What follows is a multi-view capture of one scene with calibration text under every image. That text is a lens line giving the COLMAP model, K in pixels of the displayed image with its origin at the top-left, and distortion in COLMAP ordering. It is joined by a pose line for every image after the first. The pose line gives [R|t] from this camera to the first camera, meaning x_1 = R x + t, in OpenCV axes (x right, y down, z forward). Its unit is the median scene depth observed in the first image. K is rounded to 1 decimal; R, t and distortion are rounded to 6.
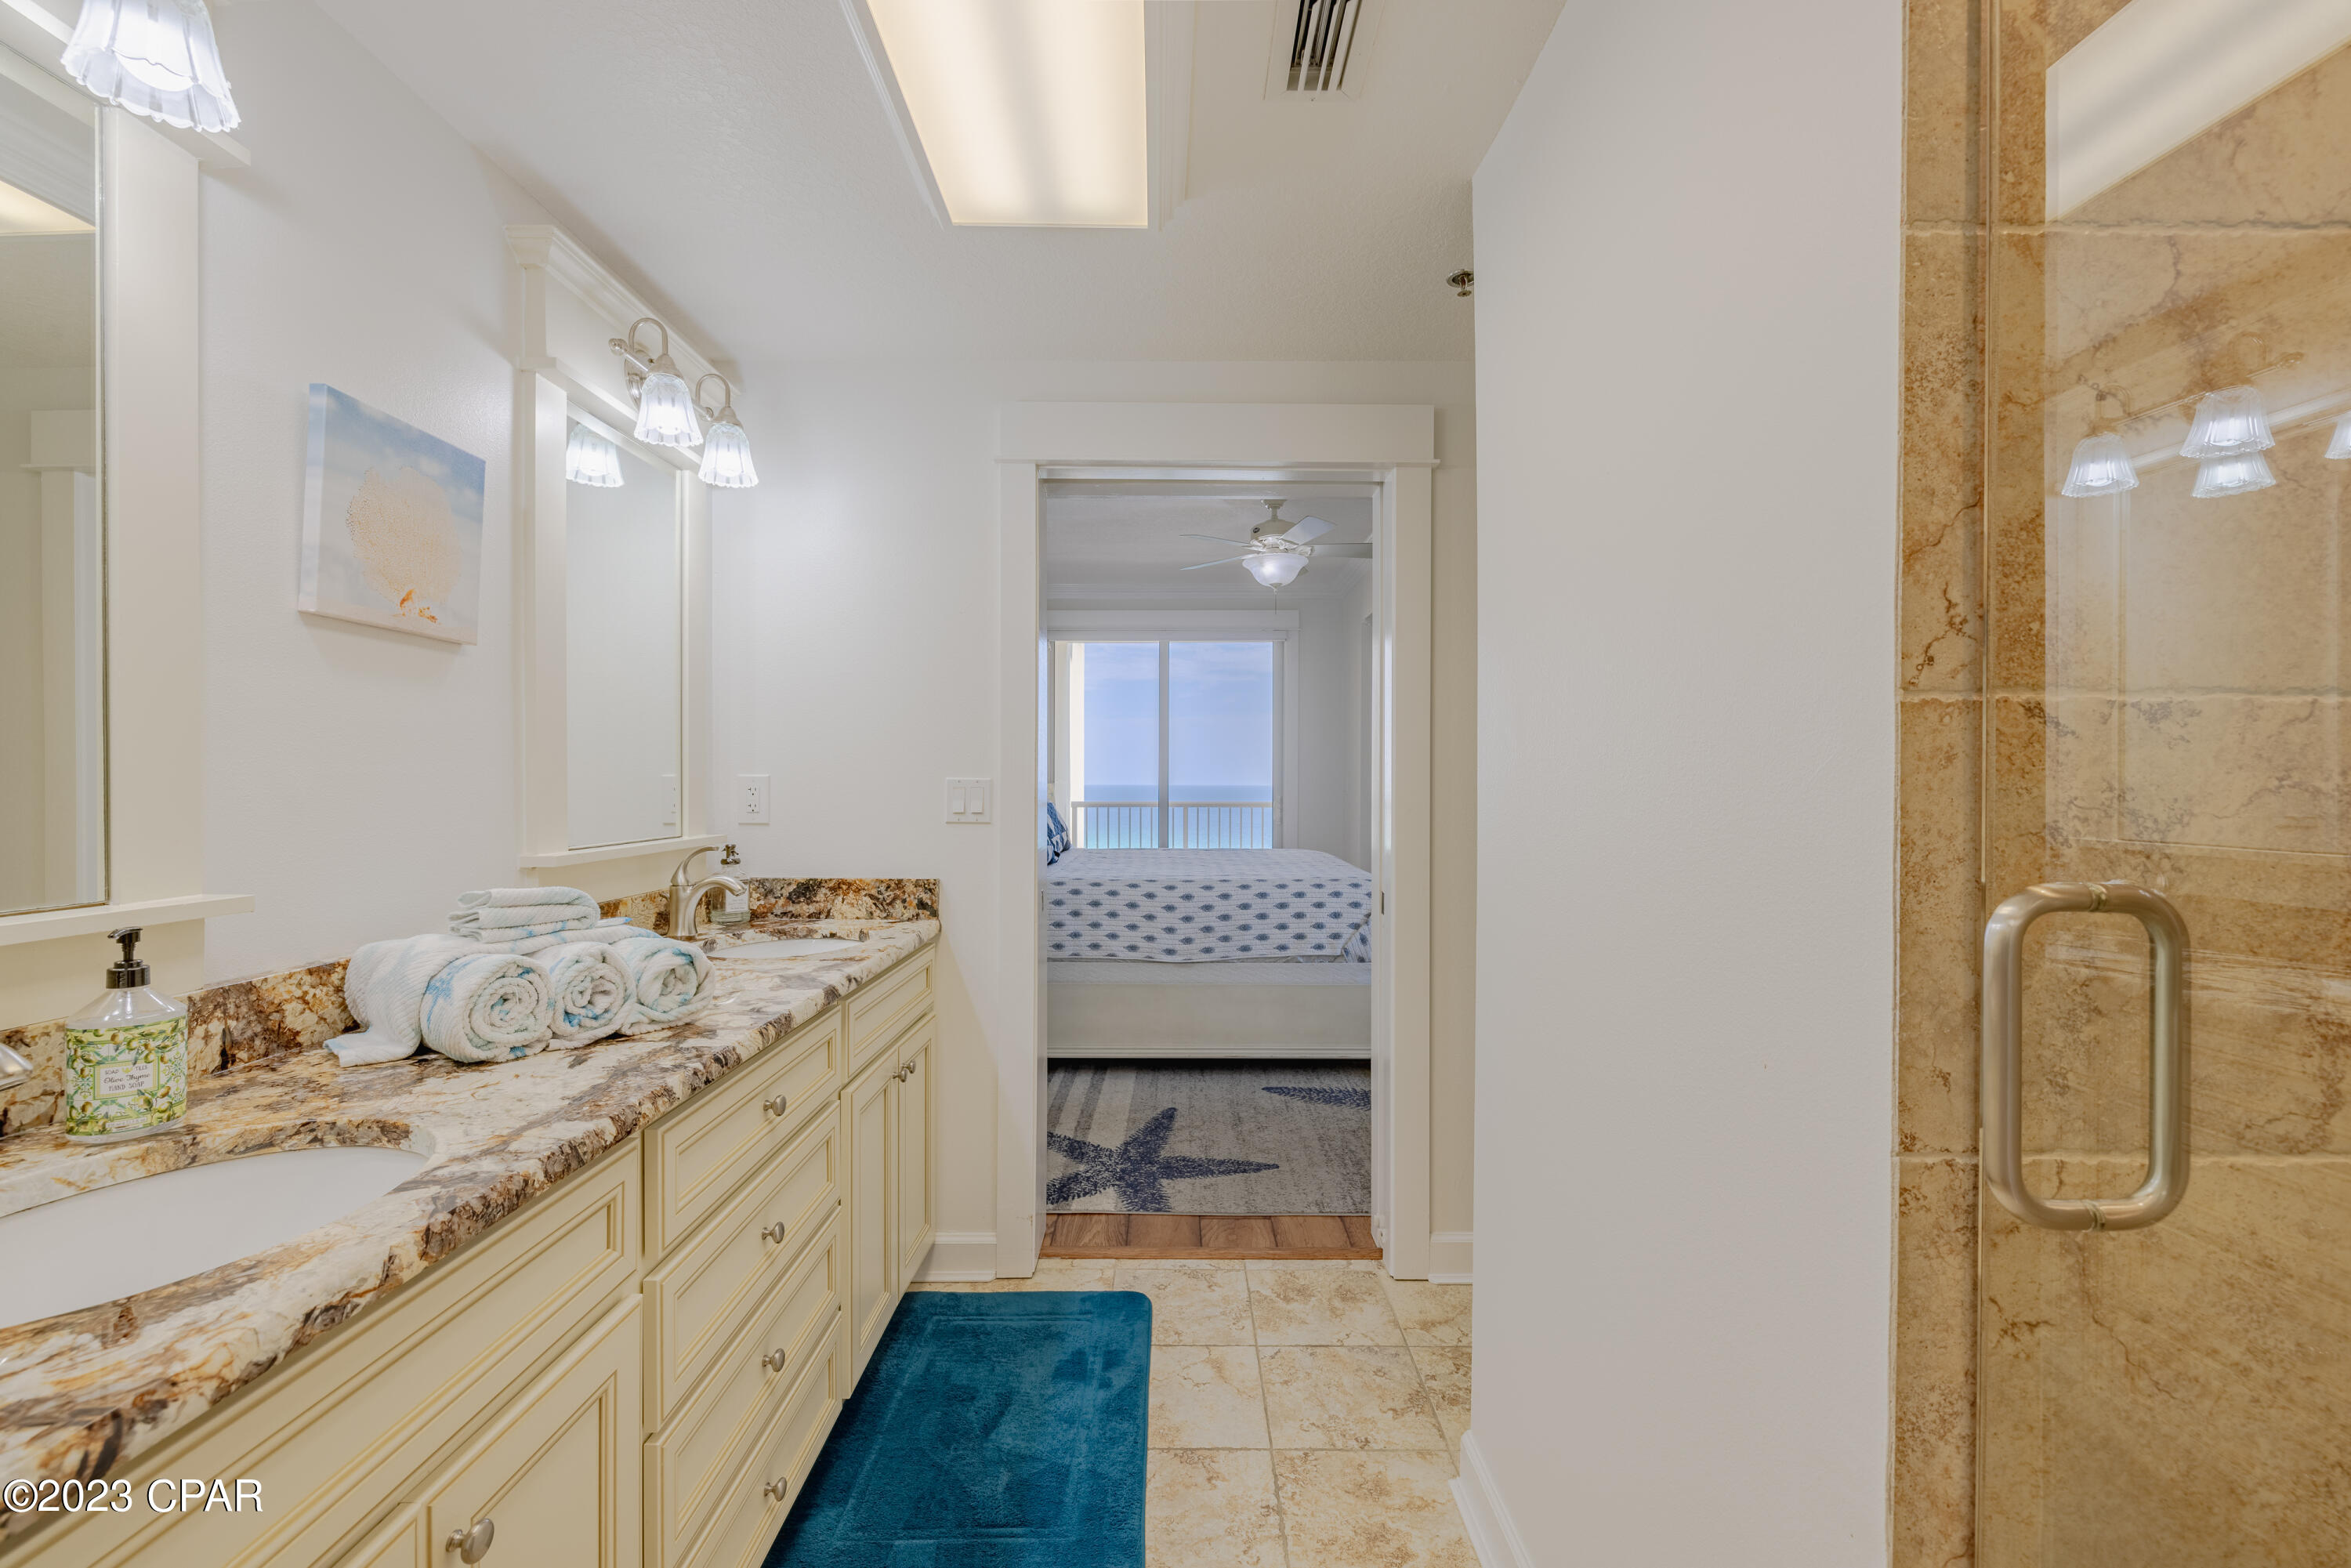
lens RADIAL K [[972.5, 0, 1175.5], [0, 972.5, 774.0], [0, 0, 1]] dist [0.003558, 0.000306]
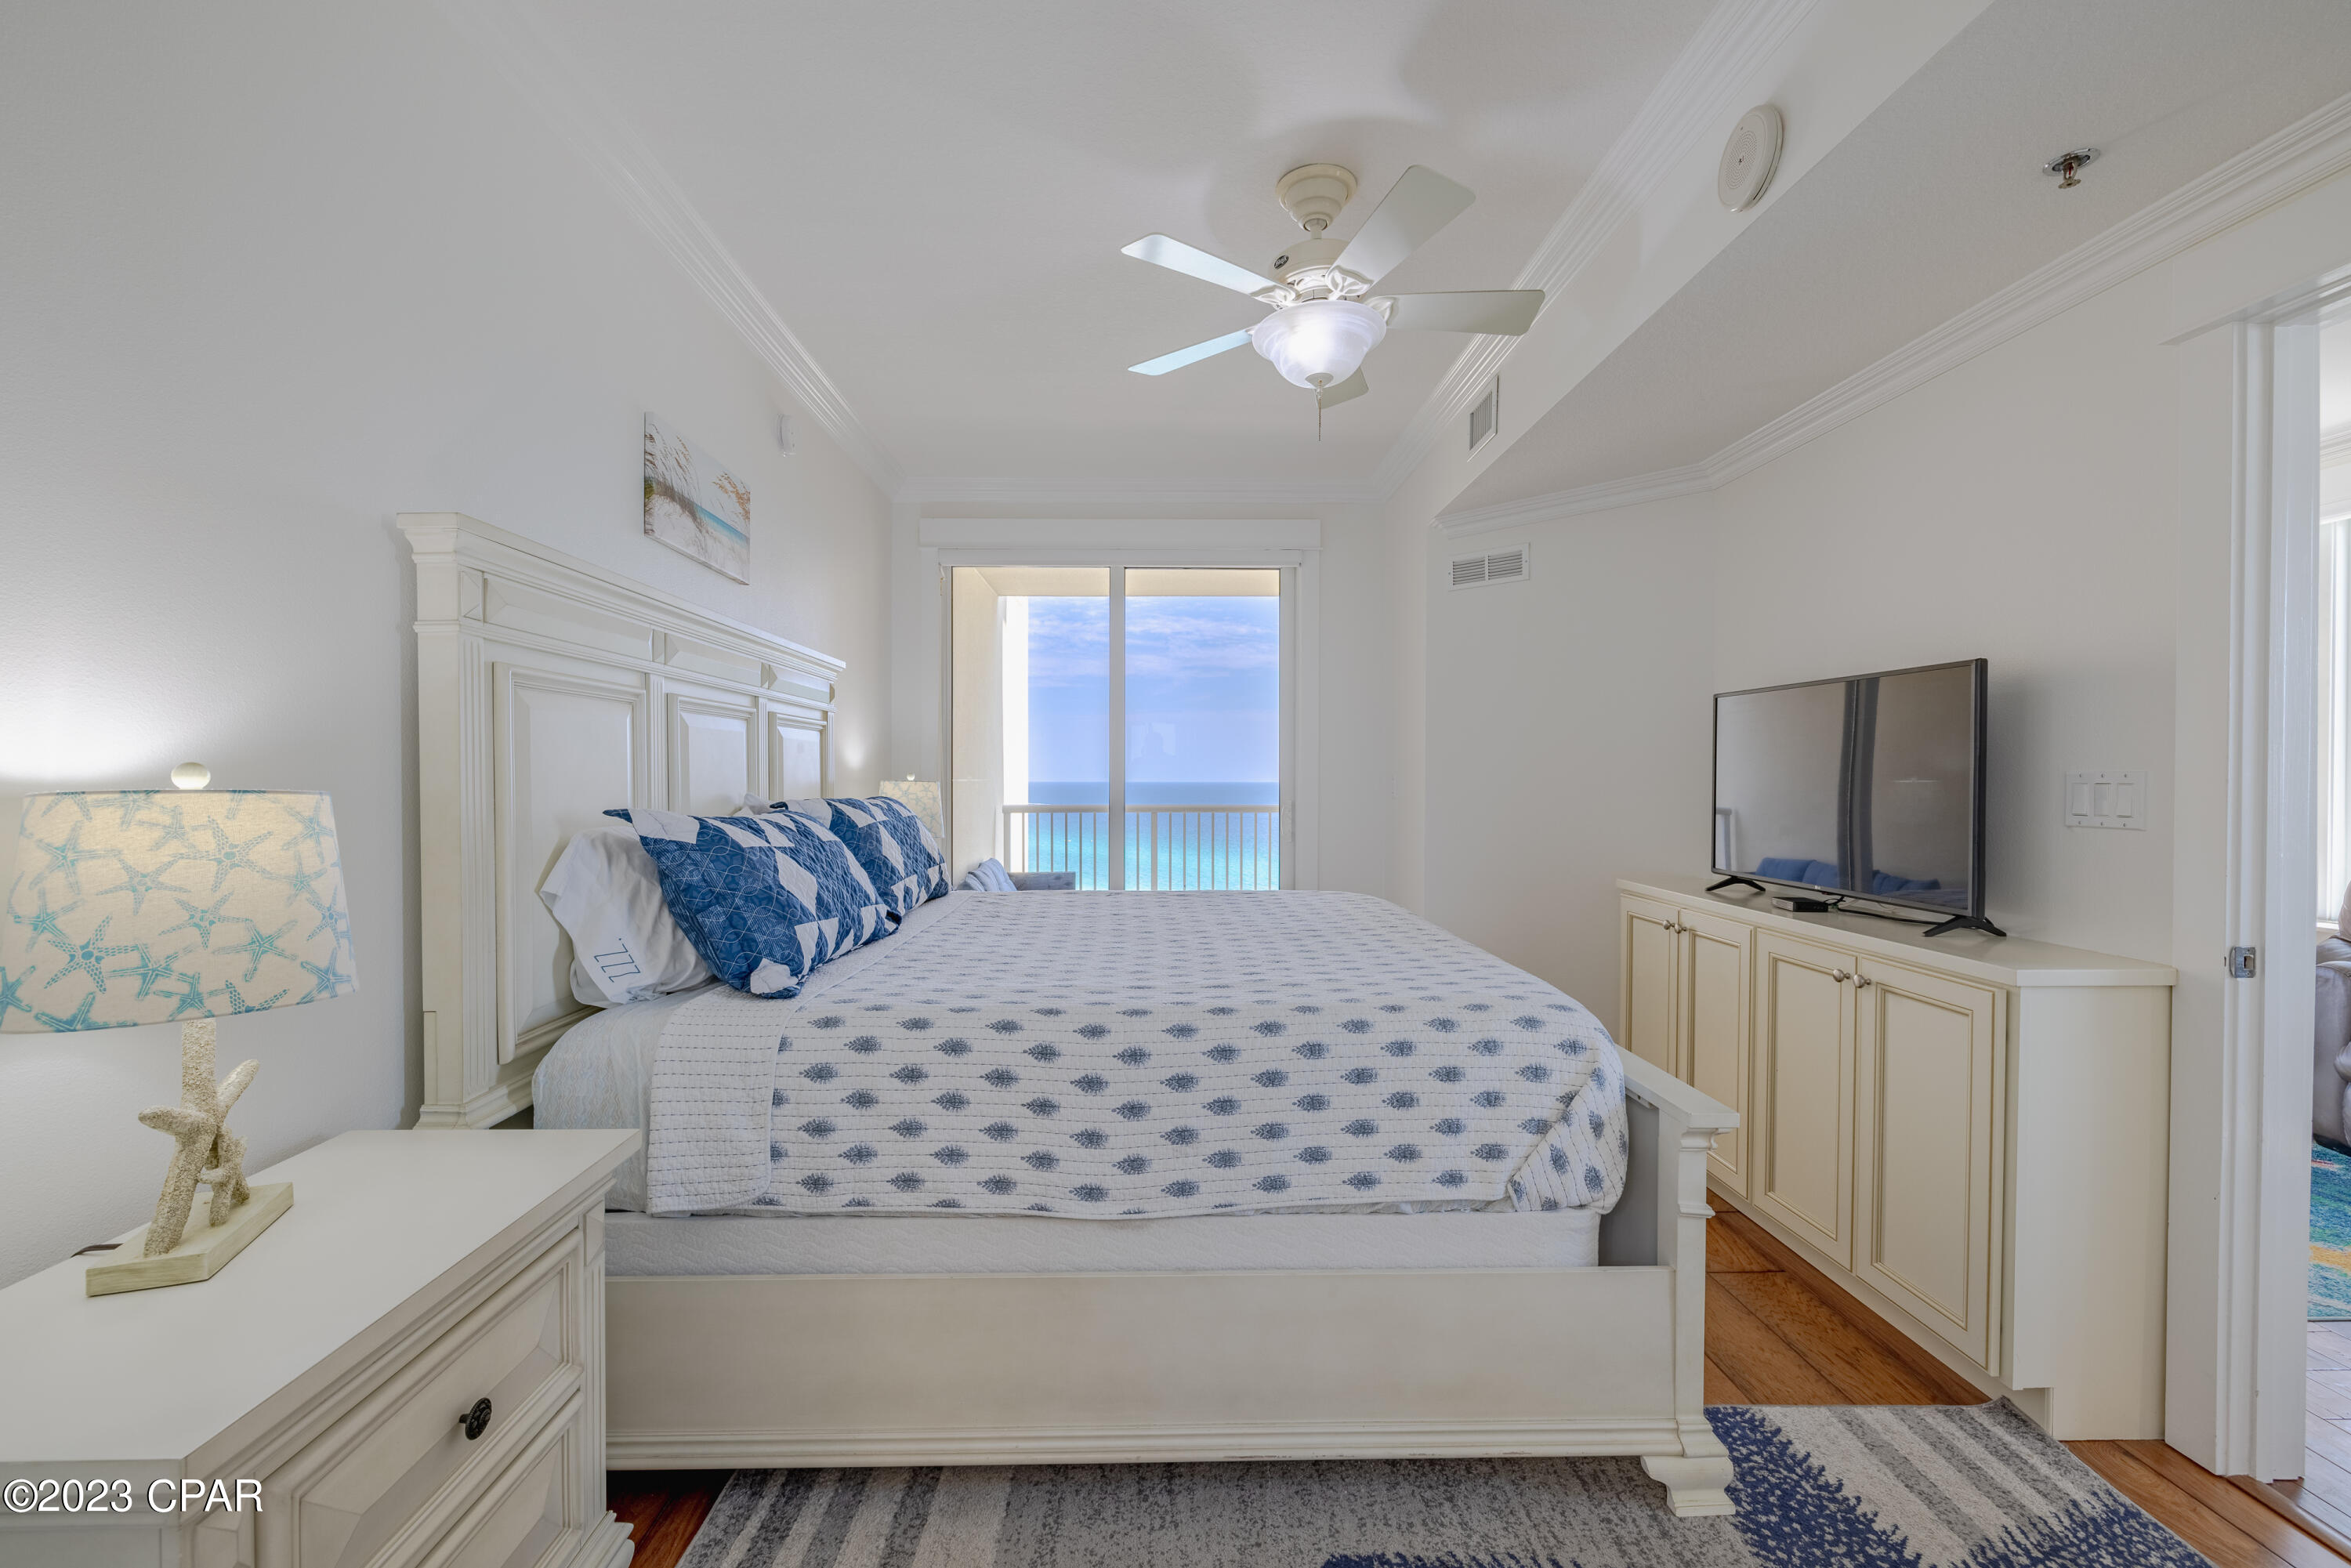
lens RADIAL K [[972.5, 0, 1169.4], [0, 972.5, 779.3], [0, 0, 1]] dist [0.003558, 0.000306]
pose [[0.999848, -0.002788, 0.017213, 0.020873], [0.002634, 0.999957, 0.008935, 0.004252], [-0.017238, -0.008888, 0.999812, 0.586294]]
